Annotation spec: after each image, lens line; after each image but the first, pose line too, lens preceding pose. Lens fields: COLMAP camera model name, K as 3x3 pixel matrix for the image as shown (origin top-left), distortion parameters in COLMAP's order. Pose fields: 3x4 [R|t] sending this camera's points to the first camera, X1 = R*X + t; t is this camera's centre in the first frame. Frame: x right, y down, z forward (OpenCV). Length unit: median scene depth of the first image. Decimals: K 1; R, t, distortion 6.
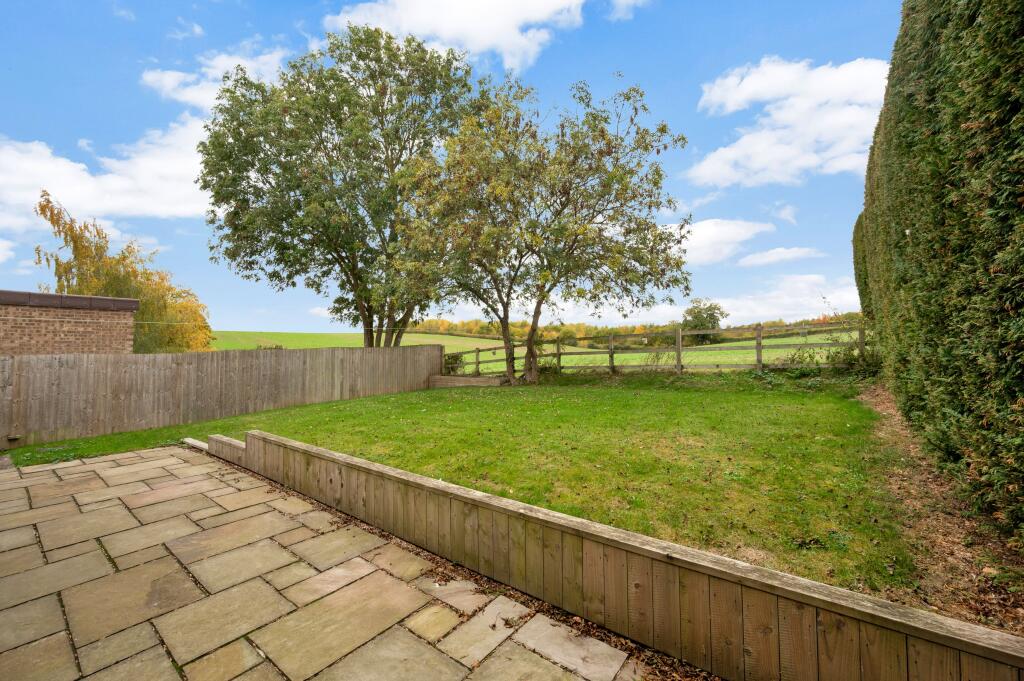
lens RADIAL K [[404.7, 0, 509.6], [0, 404.7, 336.1], [0, 0, 1]] dist [-0.000090, 0.000064]
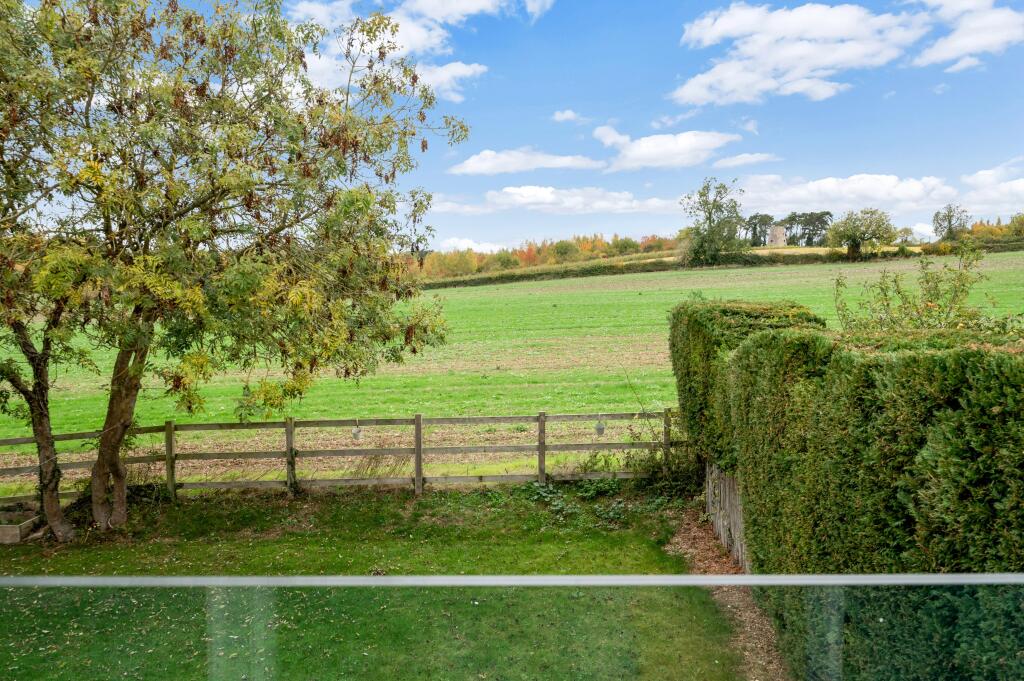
lens RADIAL K [[840.7, 0, 515.4], [0, 840.7, 341.4], [0, 0, 1]] dist [-0.001166, 0.007633]
pose [[0.795779, -0.030315, 0.604828, -0.200312], [-0.024201, 0.996356, 0.081781, -0.246603], [-0.605104, -0.079717, 0.792145, 0.008158]]
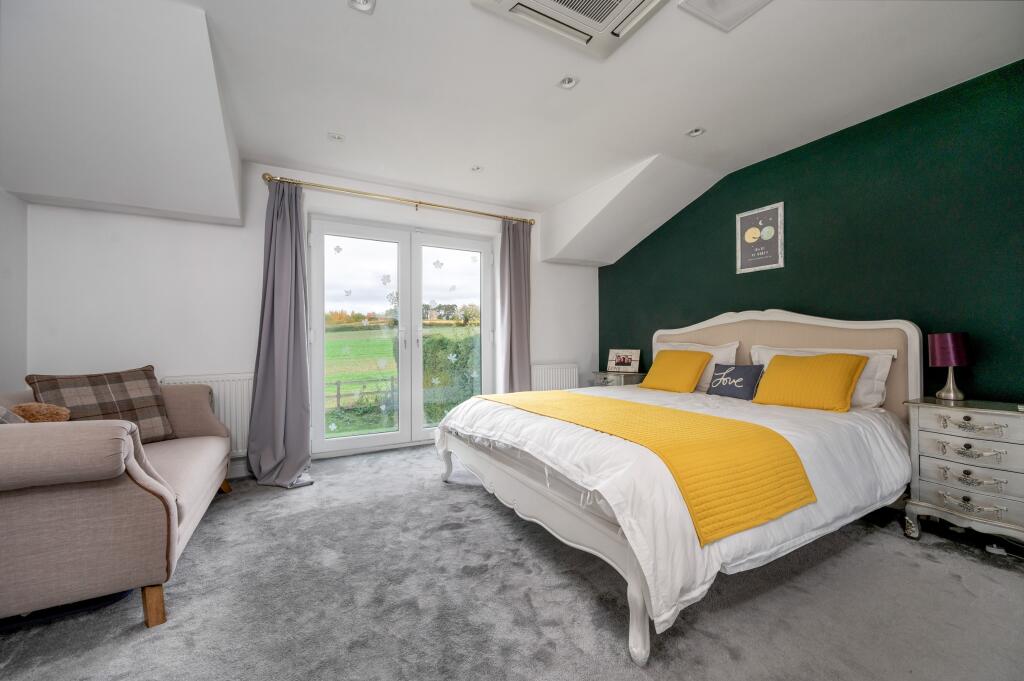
lens RADIAL K [[404.7, 0, 516.7], [0, 404.7, 342.2], [0, 0, 1]] dist [-0.000090, 0.000064]
pose [[0.404390, 0.002659, 0.914583, -0.494068], [-0.032734, 0.999397, 0.011568, -0.213802], [-0.914001, -0.034616, 0.404233, -0.203748]]
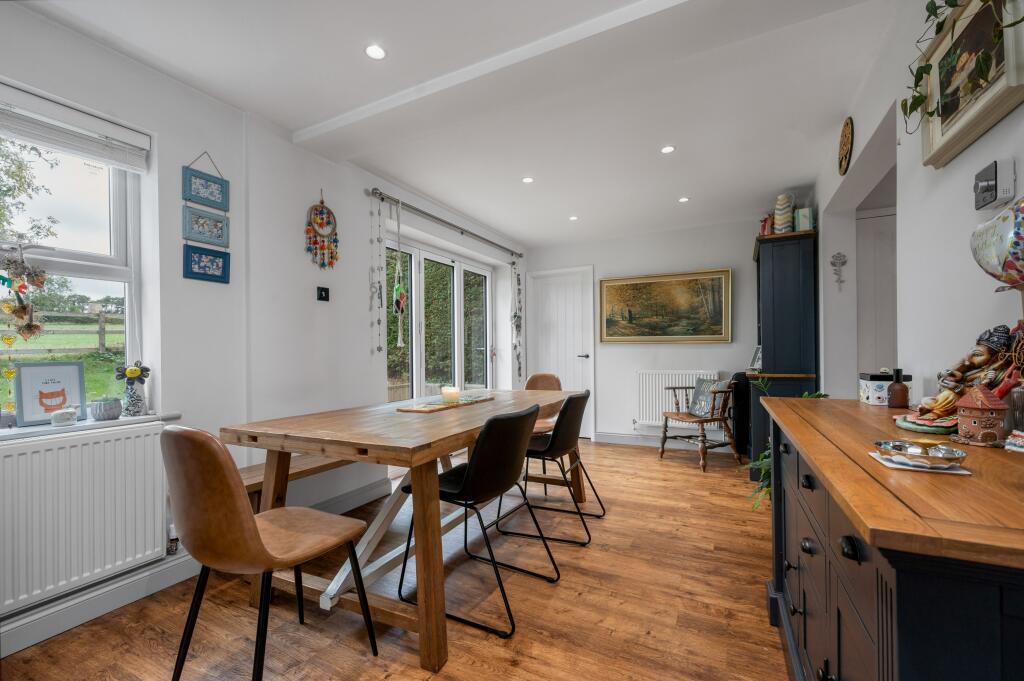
lens RADIAL K [[420.2, 0, 516.6], [0, 420.2, 351.3], [0, 0, 1]] dist [-0.001209, 0.000336]
pose [[-0.174457, 0.001400, 0.984664, -0.695292], [-0.026338, 0.999635, -0.006087, 0.057093], [-0.984312, -0.026996, -0.174356, 0.102757]]
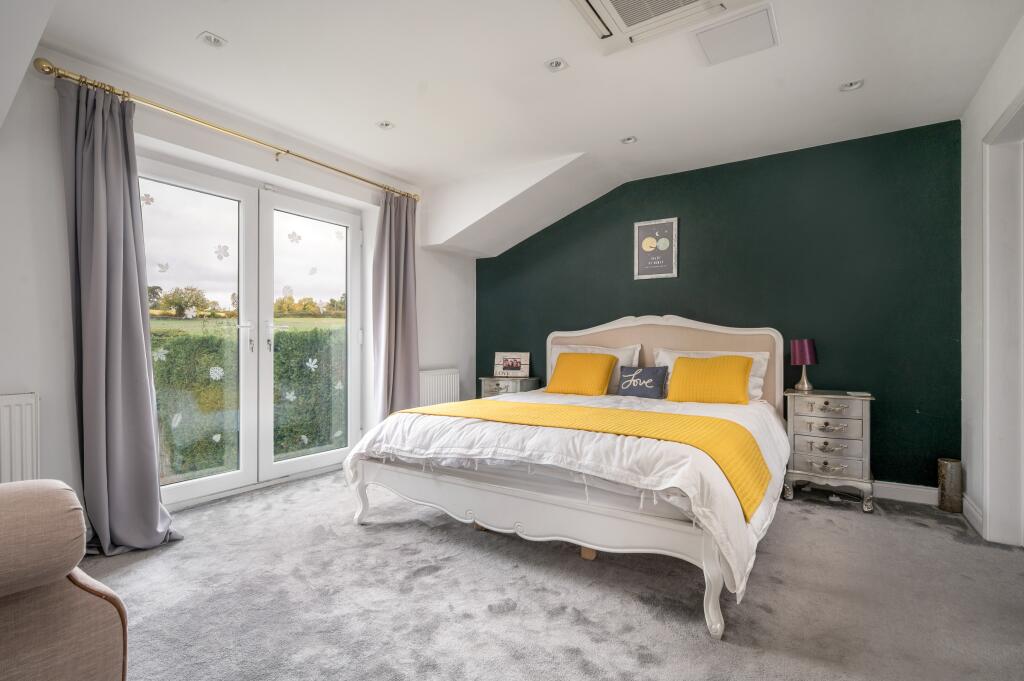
lens RADIAL K [[486.0, 0, 519.9], [0, 486.0, 344.1], [0, 0, 1]] dist [-0.000916, 0.000734]
pose [[-0.074883, 0.002153, 0.997190, -0.525227], [-0.039719, 0.999198, -0.005140, -0.210685], [-0.996401, -0.039992, -0.074737, -0.105045]]
